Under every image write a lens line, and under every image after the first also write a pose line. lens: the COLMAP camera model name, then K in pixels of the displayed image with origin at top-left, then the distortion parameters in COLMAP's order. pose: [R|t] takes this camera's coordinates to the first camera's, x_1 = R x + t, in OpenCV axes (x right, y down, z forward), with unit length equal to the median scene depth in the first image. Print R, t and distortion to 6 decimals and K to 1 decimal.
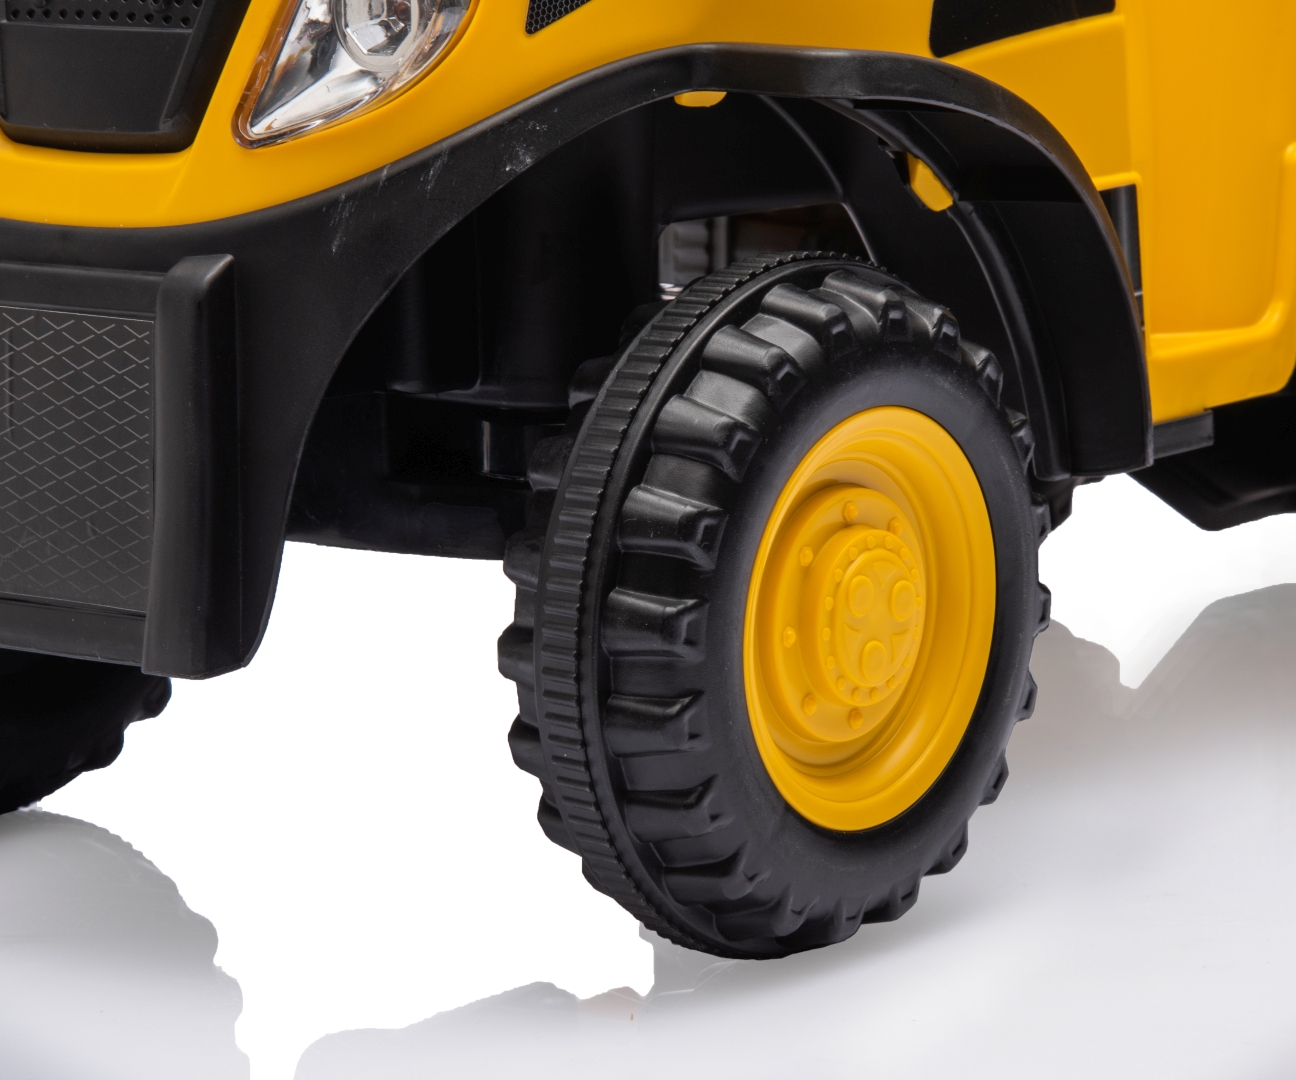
lens RADIAL K [[5242.3, 0, 648.0], [0, 5242.3, 540.0], [0, 0, 1]] dist [0.747955, 1.832666]
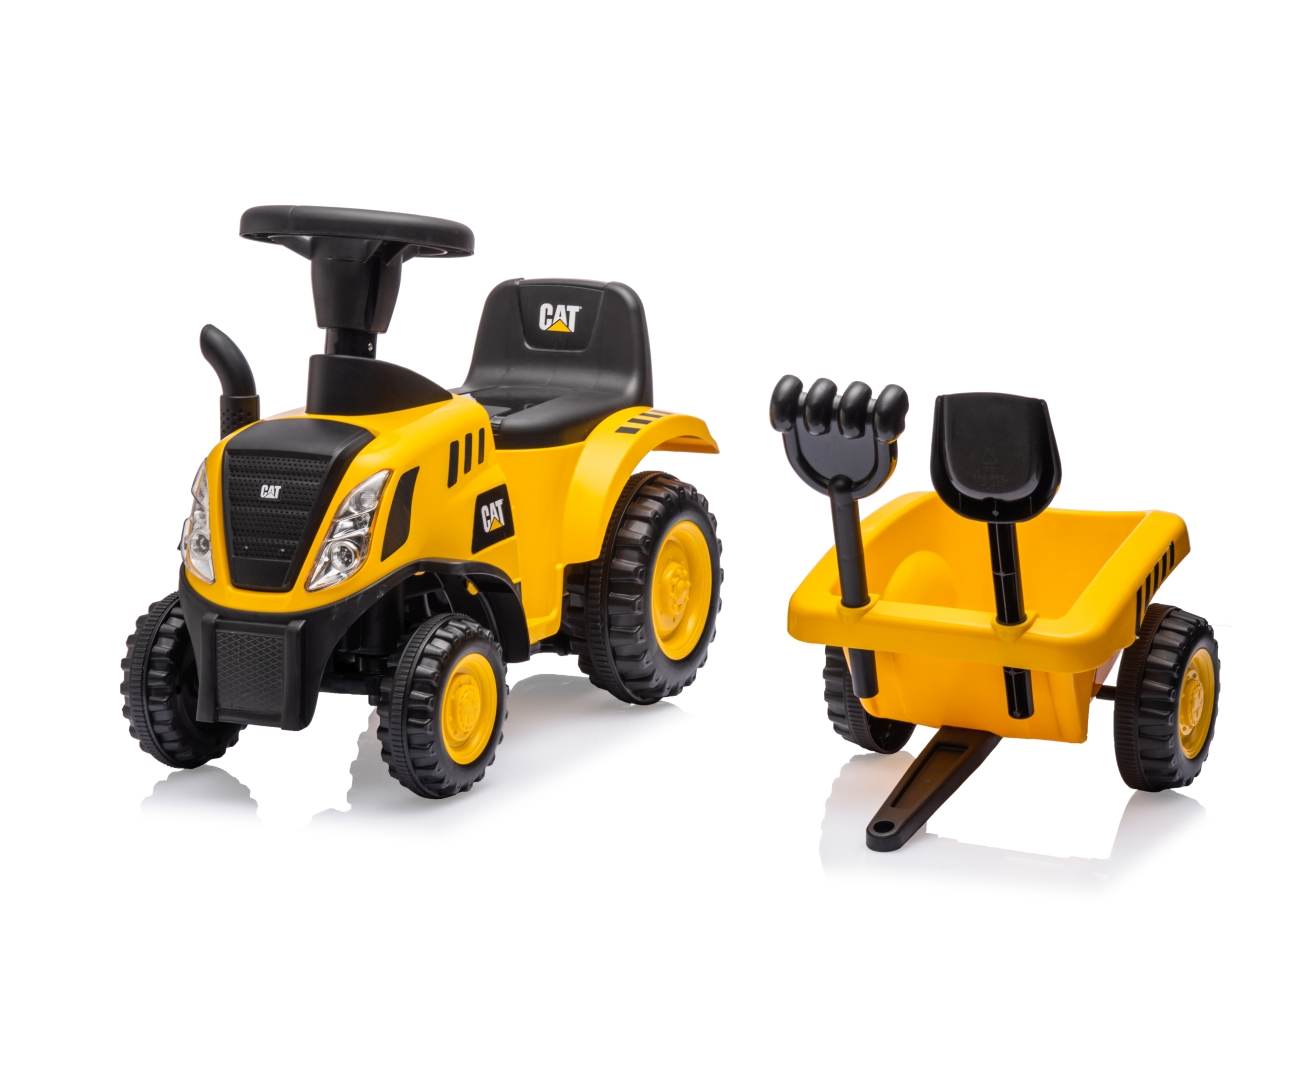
lens RADIAL K [[2949.6, 0, 648.0], [0, 2949.6, 540.0], [0, 0, 1]] dist [-0.011088, -0.096684]
pose [[0.977171, -0.018900, 0.211610, -0.282984], [0.019958, 0.999797, -0.002866, -0.099698], [-0.211513, 0.007024, 0.977350, -1.127444]]
